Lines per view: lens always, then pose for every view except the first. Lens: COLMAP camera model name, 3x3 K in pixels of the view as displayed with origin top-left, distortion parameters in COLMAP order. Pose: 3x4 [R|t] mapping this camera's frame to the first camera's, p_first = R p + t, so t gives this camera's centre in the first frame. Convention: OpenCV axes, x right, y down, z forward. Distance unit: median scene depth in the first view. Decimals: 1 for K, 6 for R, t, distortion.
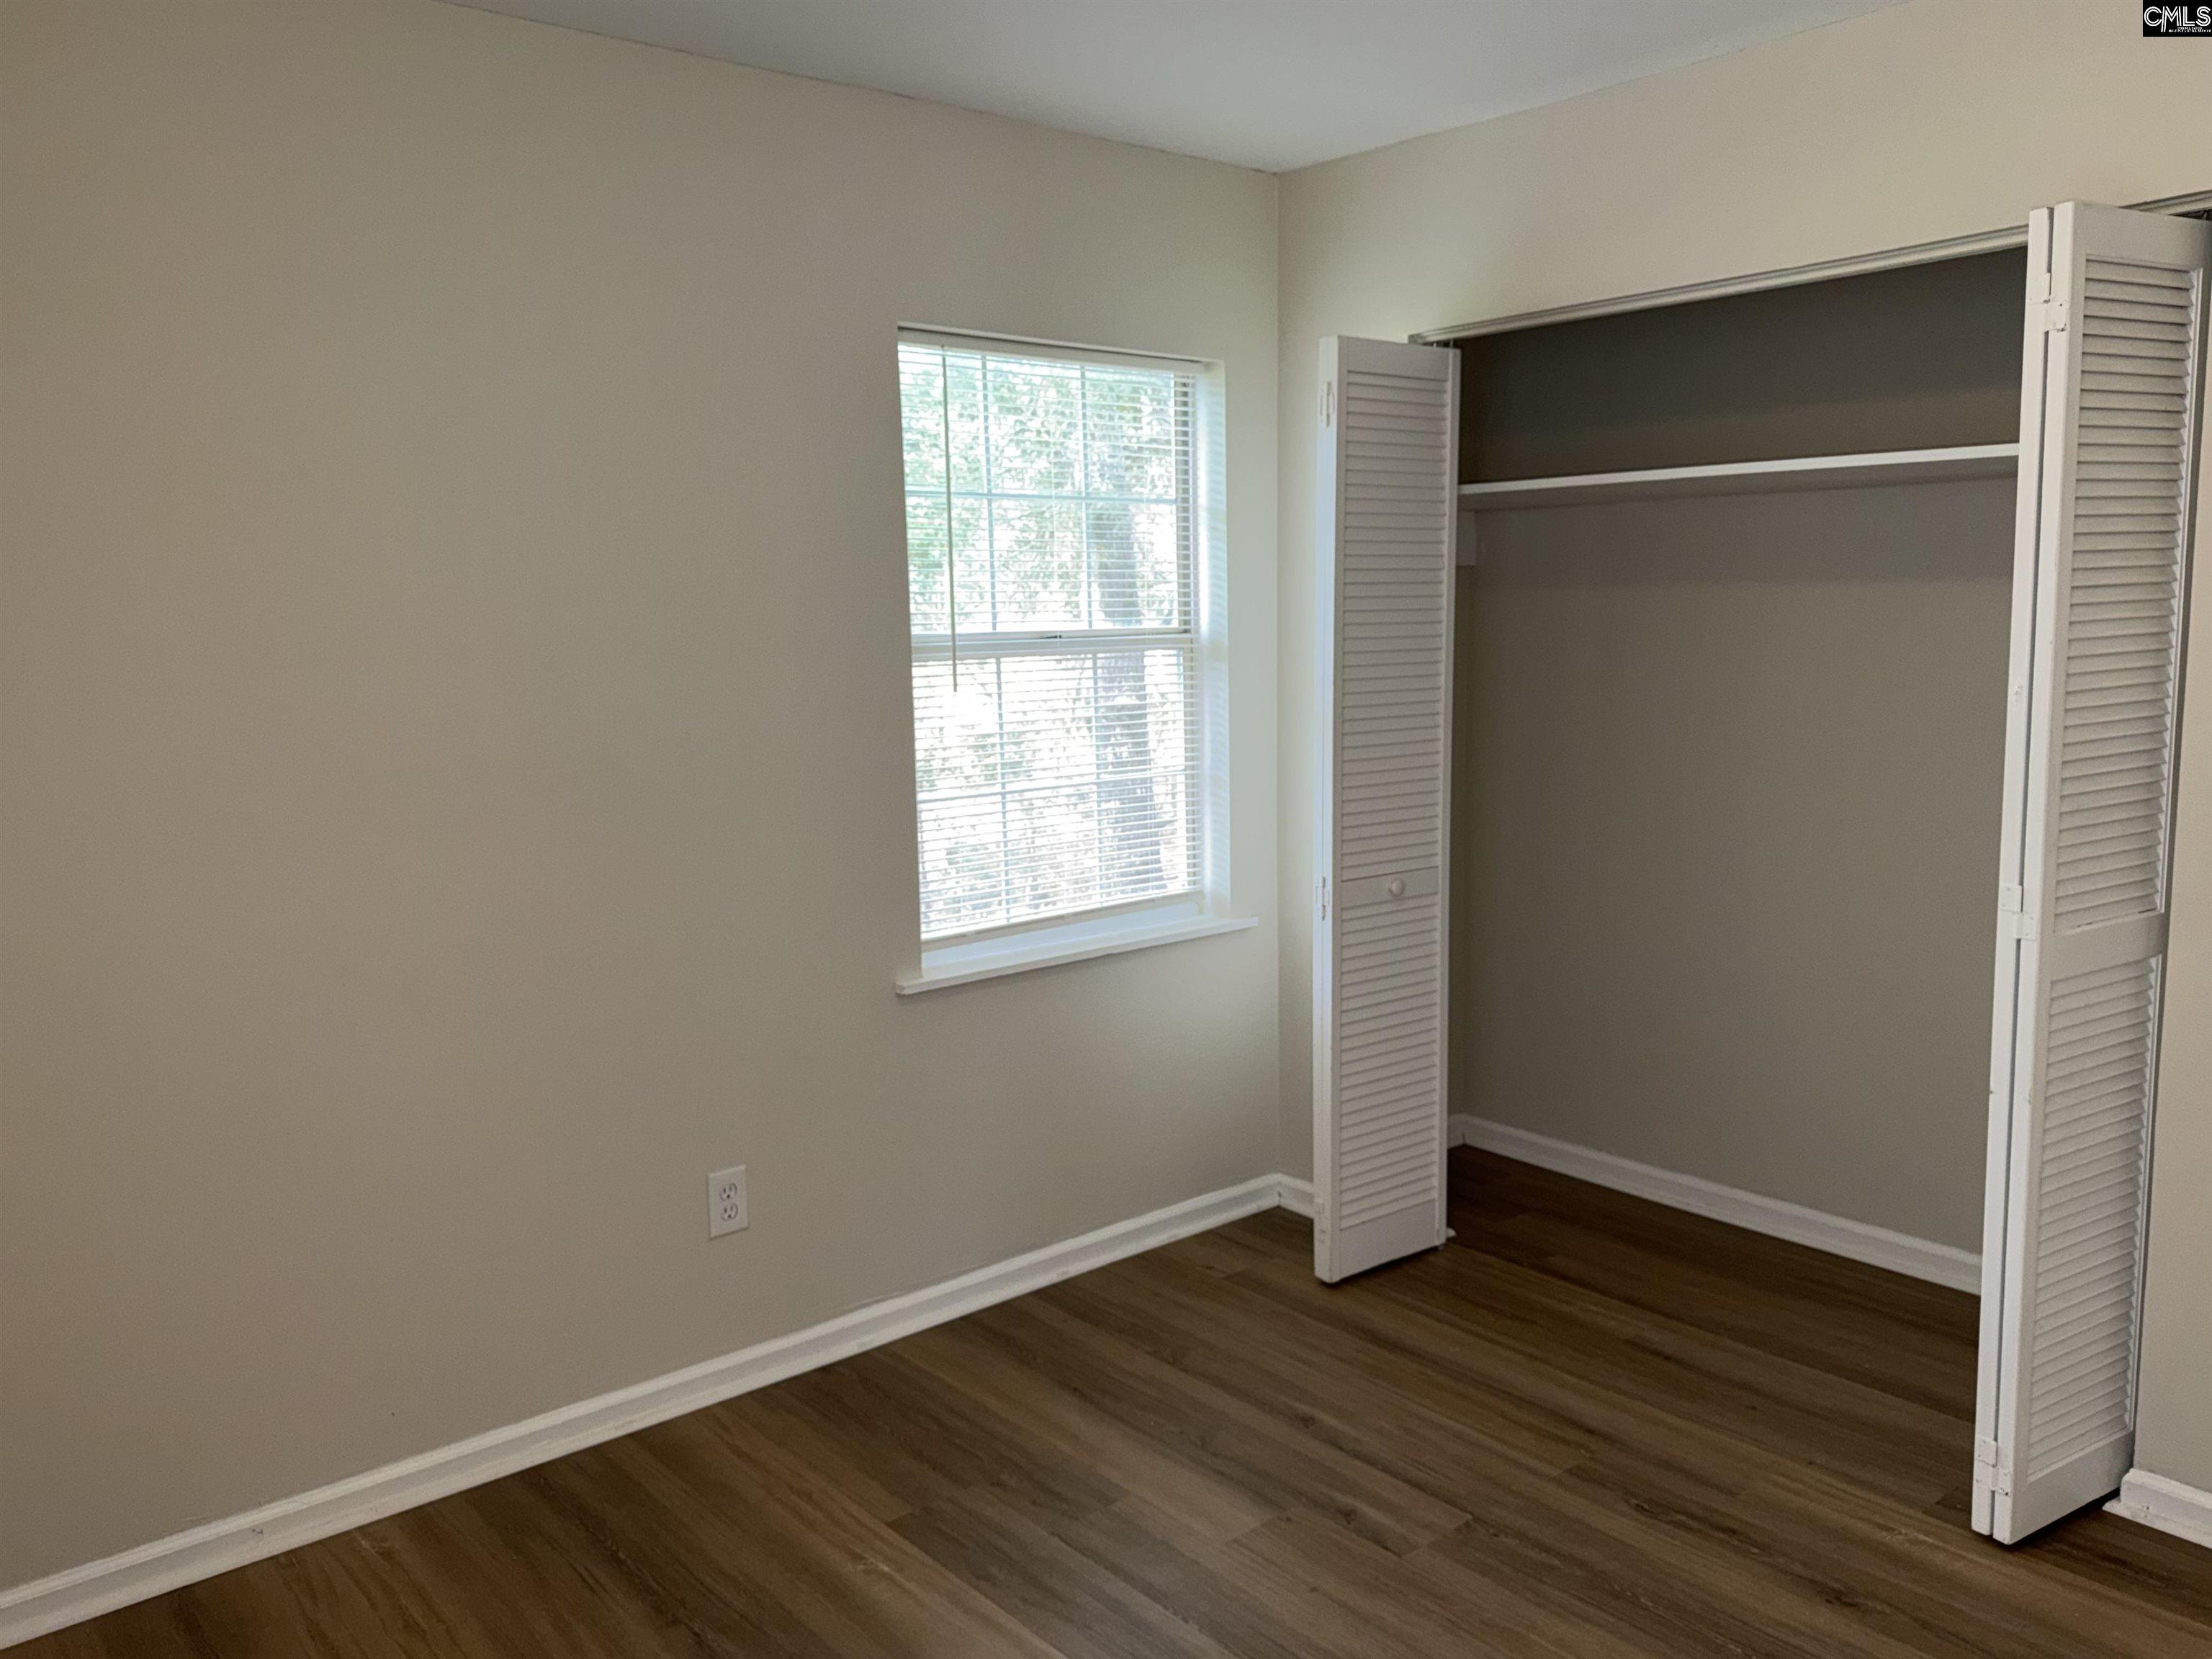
lens RADIAL K [[1704.0, 0, 1094.3], [0, 1704.0, 819.2], [0, 0, 1]] dist [0.077414, -0.090167]
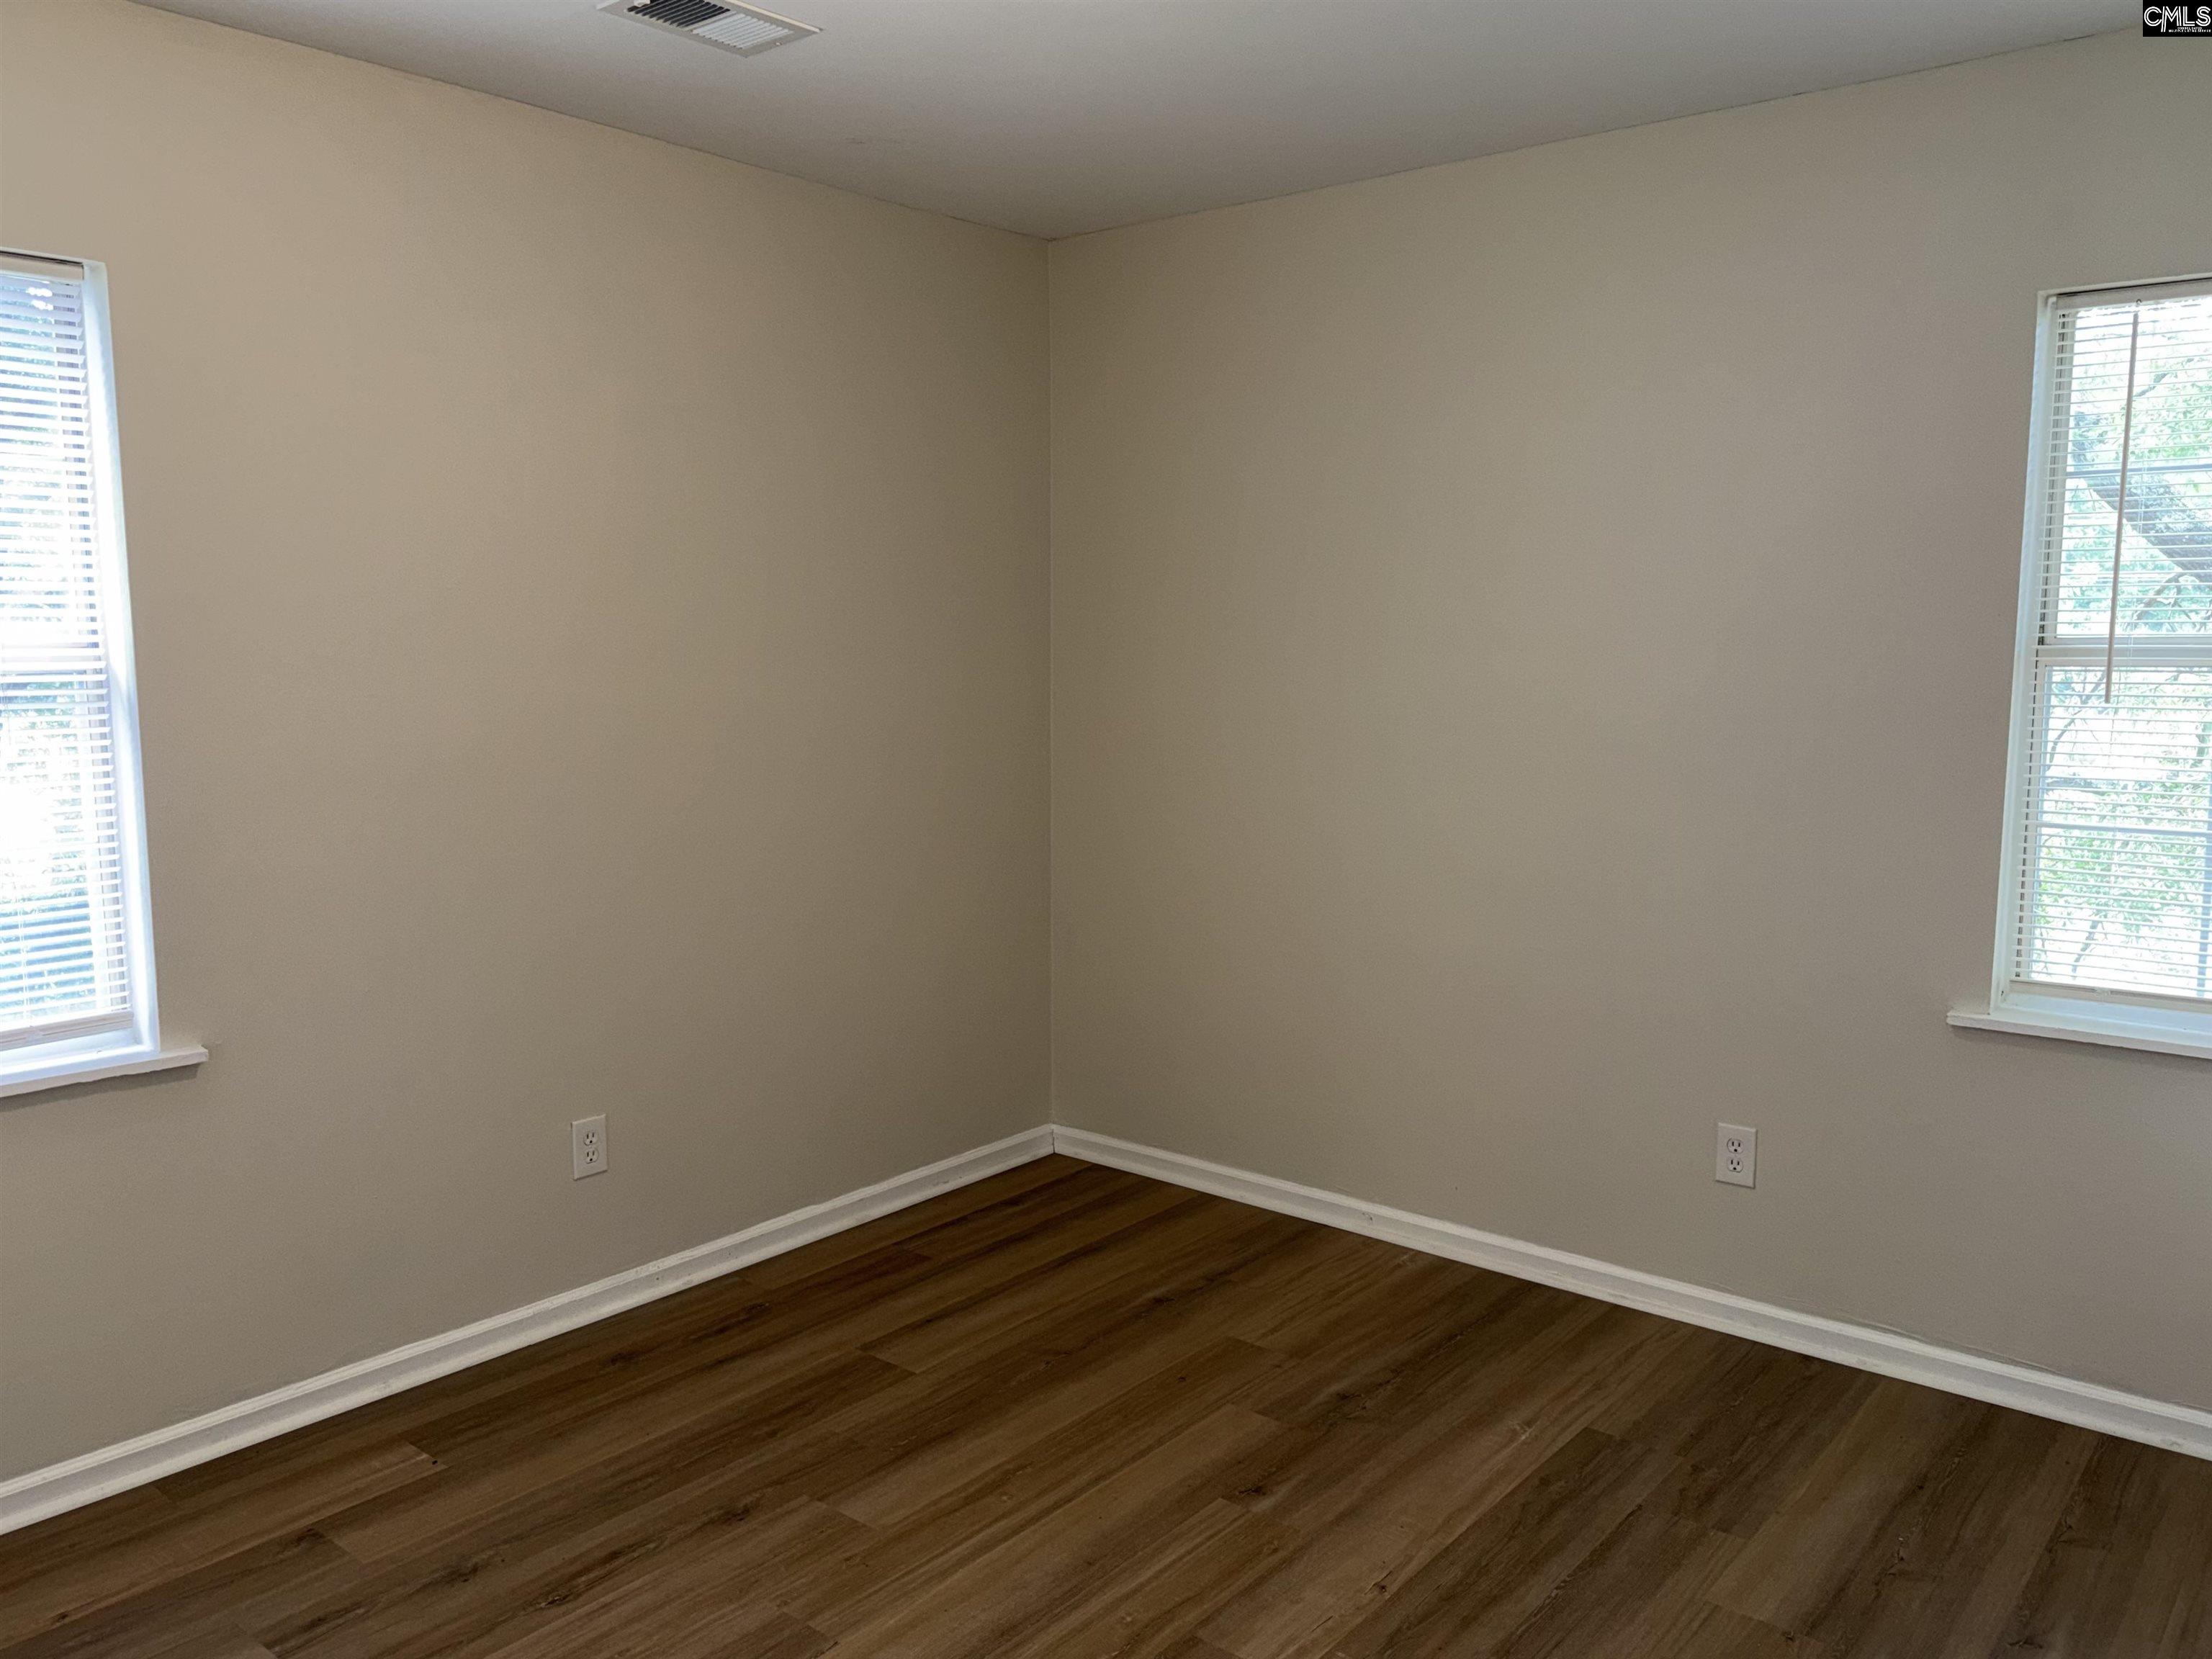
lens RADIAL K [[1704.0, 0, 1094.3], [0, 1704.0, 819.2], [0, 0, 1]] dist [0.077414, -0.090167]
pose [[0.172869, 0.128634, -0.976509, 0.752860], [-0.124645, 0.986321, 0.107861, -0.052422], [0.977026, 0.103071, 0.186538, 0.383814]]
